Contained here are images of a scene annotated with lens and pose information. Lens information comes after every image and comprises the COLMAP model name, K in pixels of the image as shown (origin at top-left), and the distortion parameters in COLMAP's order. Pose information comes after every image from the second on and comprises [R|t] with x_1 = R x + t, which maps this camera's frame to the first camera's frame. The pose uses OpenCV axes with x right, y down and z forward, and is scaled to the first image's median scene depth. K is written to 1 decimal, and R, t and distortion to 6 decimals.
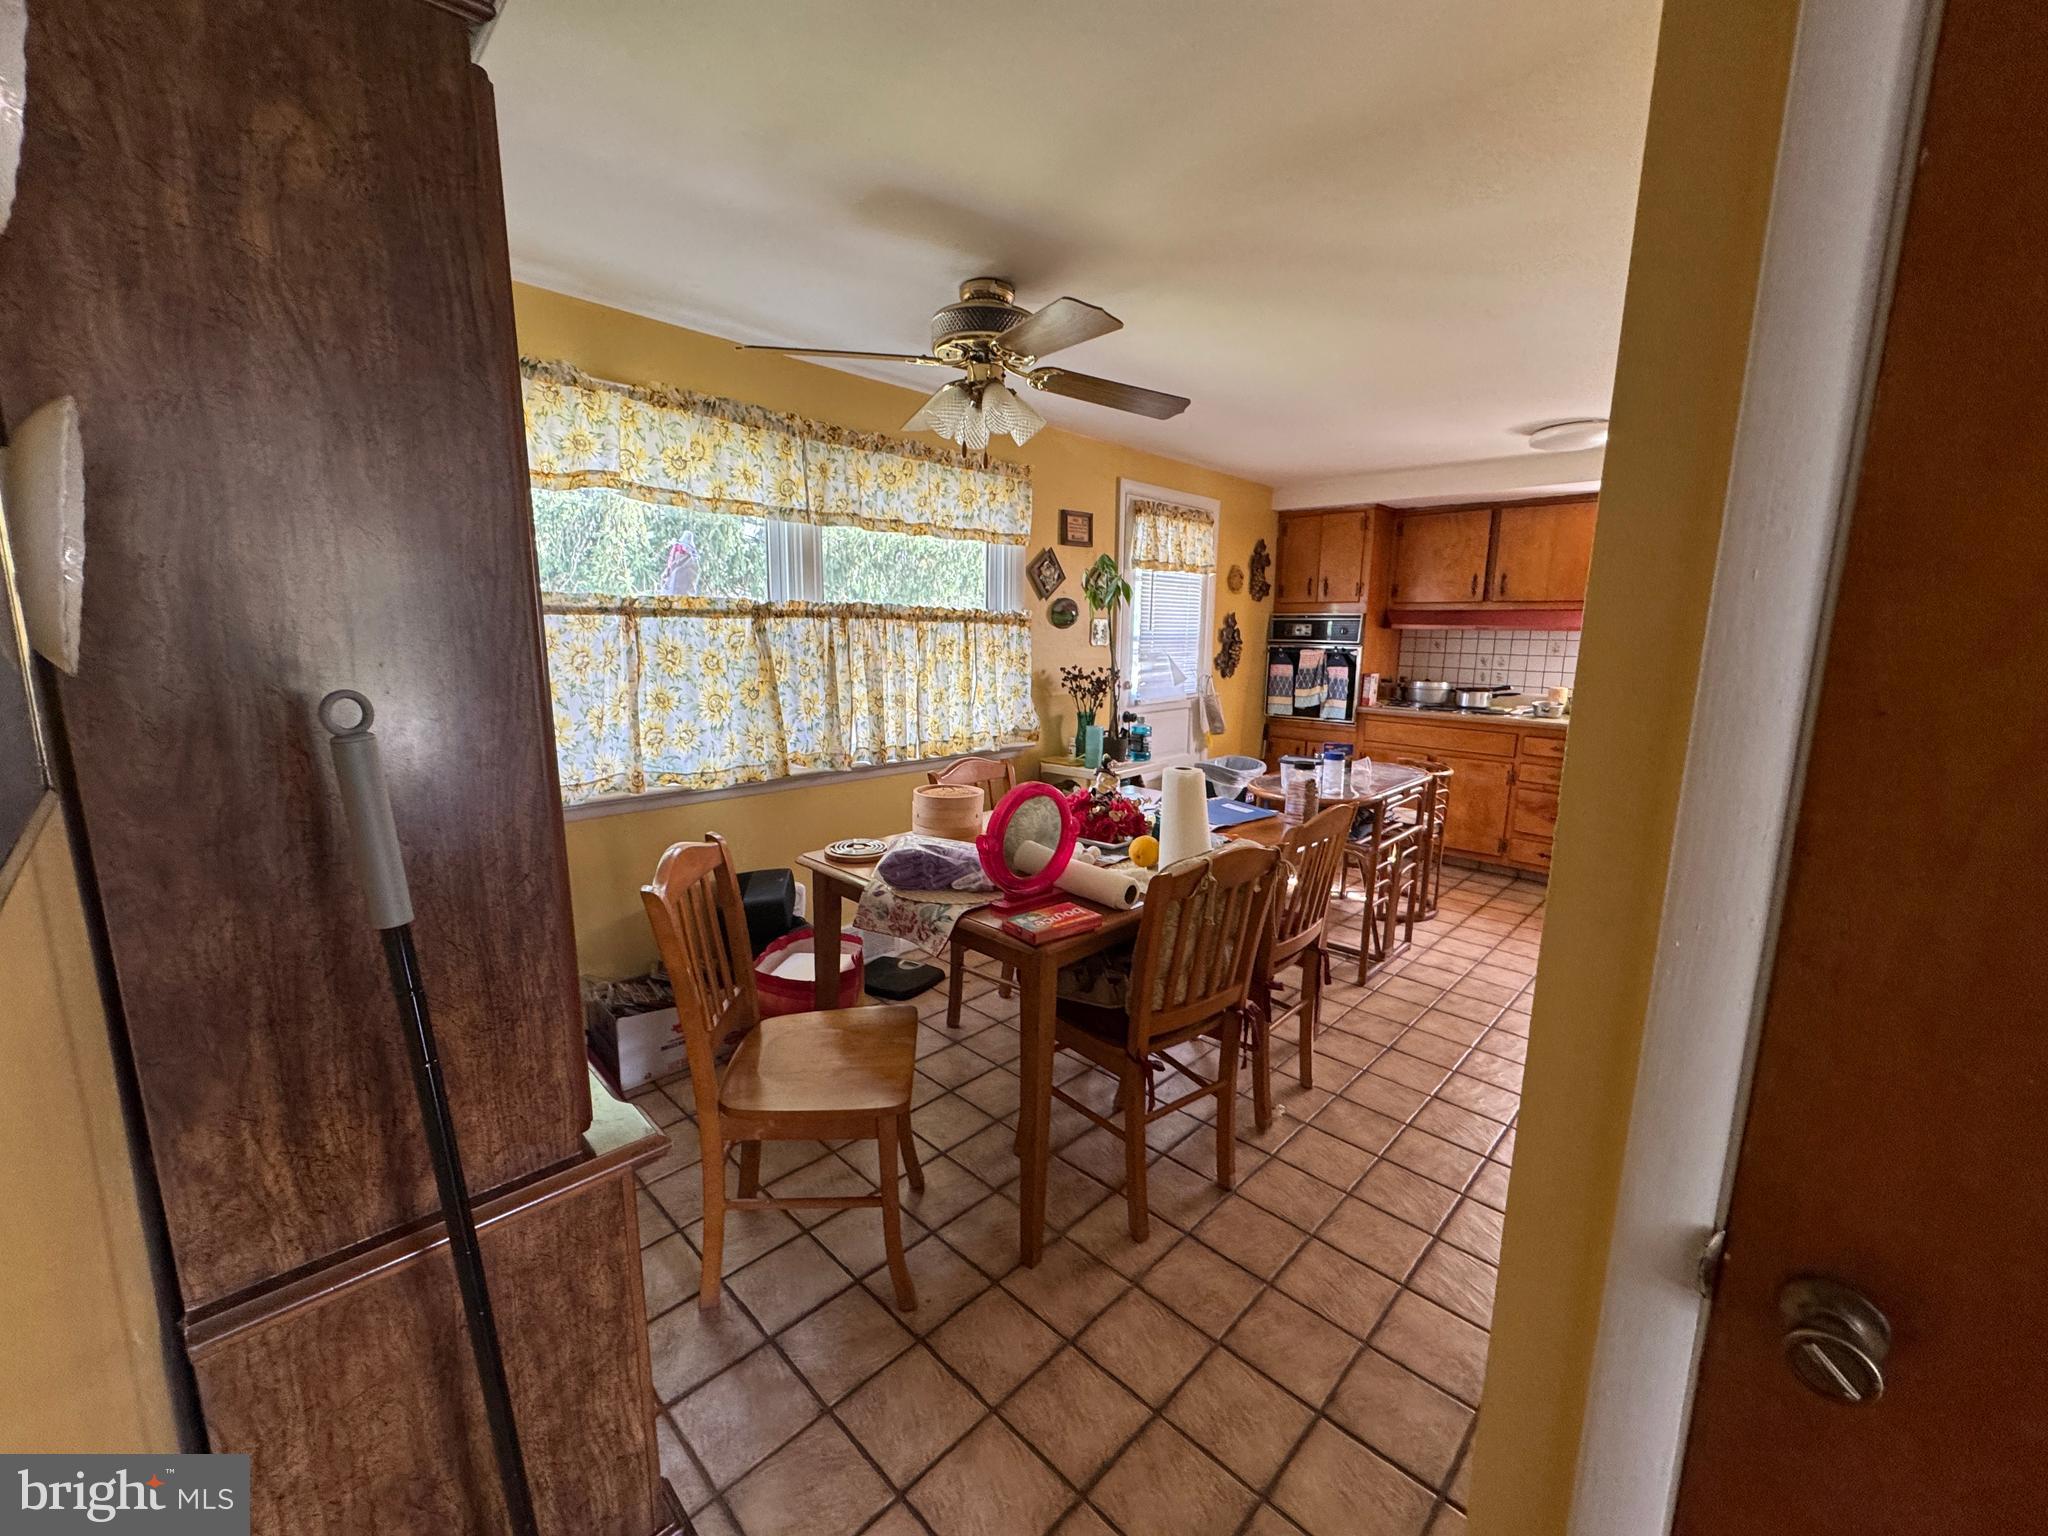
lens RADIAL K [[812.9, 0, 1027.4], [0, 812.9, 767.3], [0, 0, 1]] dist [-0.003457, -0.000255]
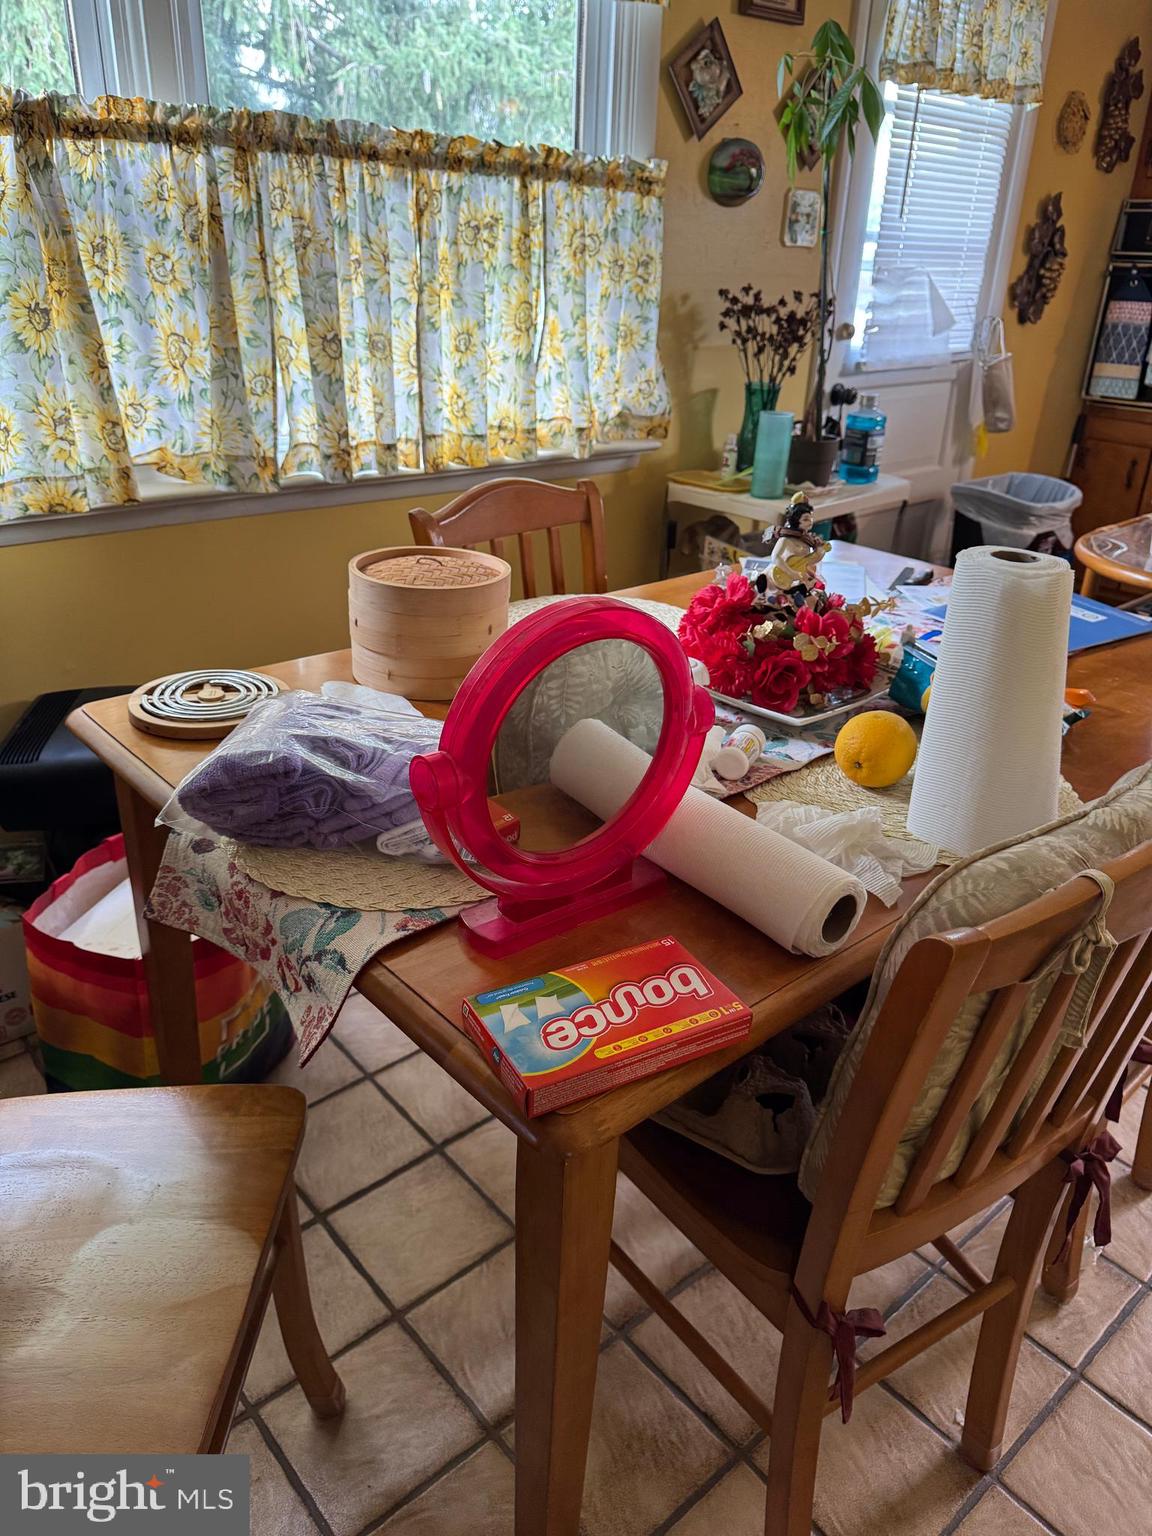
lens RADIAL K [[1084.1, 0, 580.2], [0, 1084.1, 762.3], [0, 0, 1]] dist [0.046798, -0.061559]
pose [[0.995842, 0.056882, -0.071158, 0.026682], [-0.035715, 0.962350, 0.269455, -0.024851], [0.083806, -0.265793, 0.960380, 0.346288]]
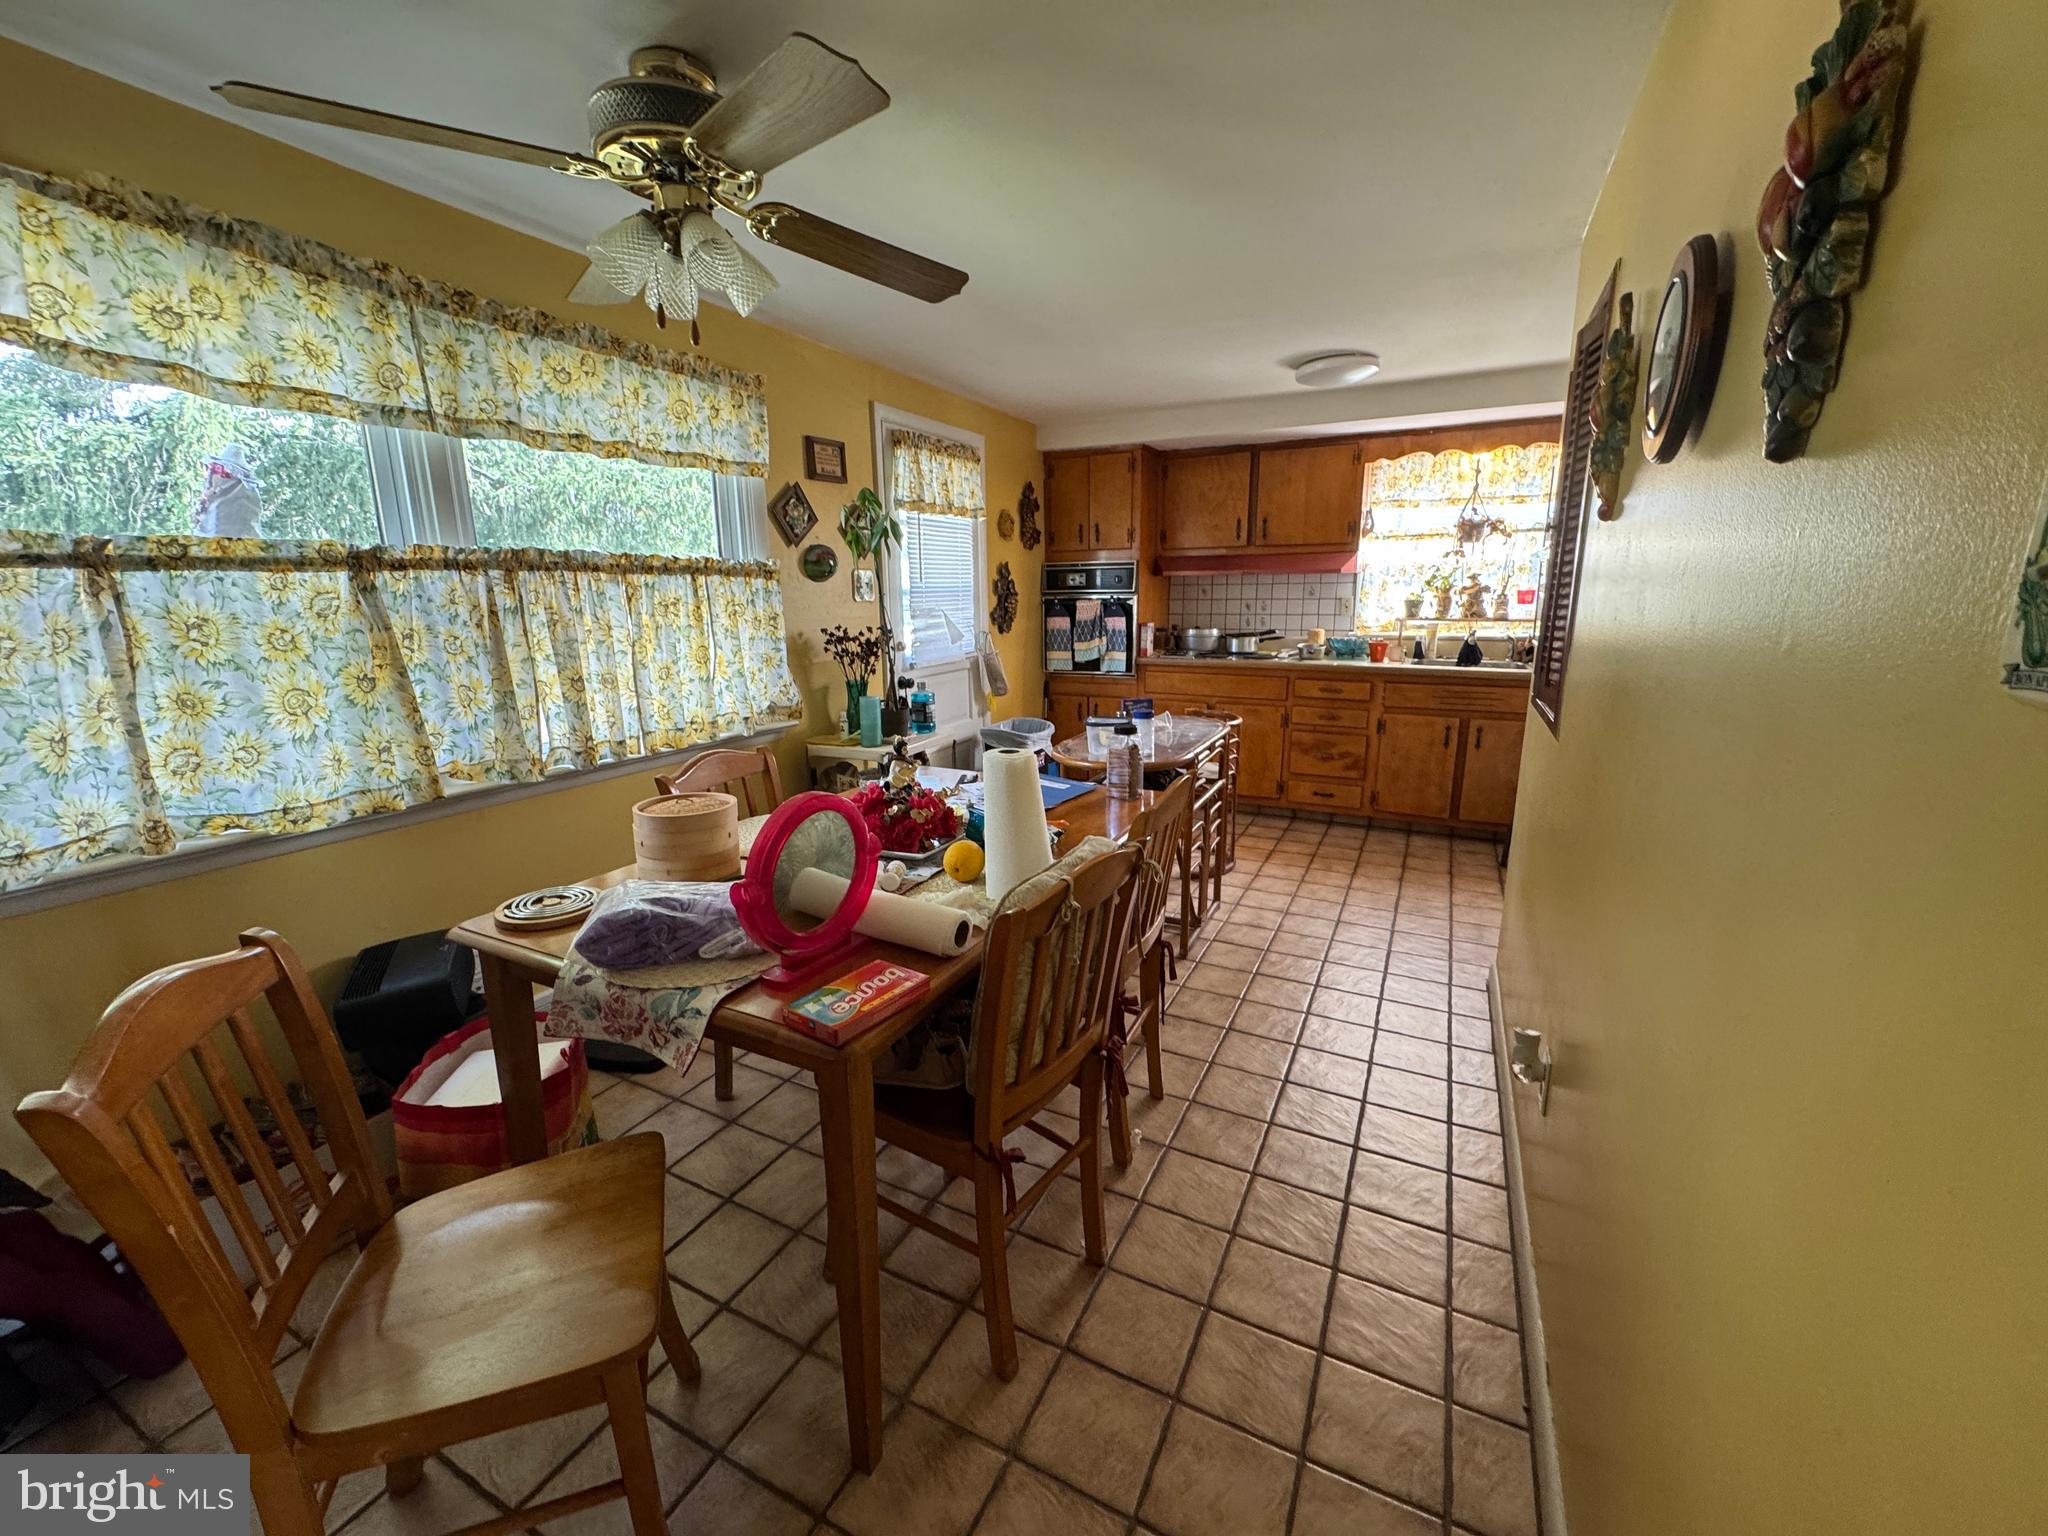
lens RADIAL K [[812.9, 0, 1020.5], [0, 812.9, 768.4], [0, 0, 1]] dist [-0.003457, -0.000255]
pose [[0.957880, -0.087064, 0.273653, -0.005500], [0.073679, 0.995545, 0.058836, -0.019103], [-0.277556, -0.036195, 0.960027, 0.188300]]
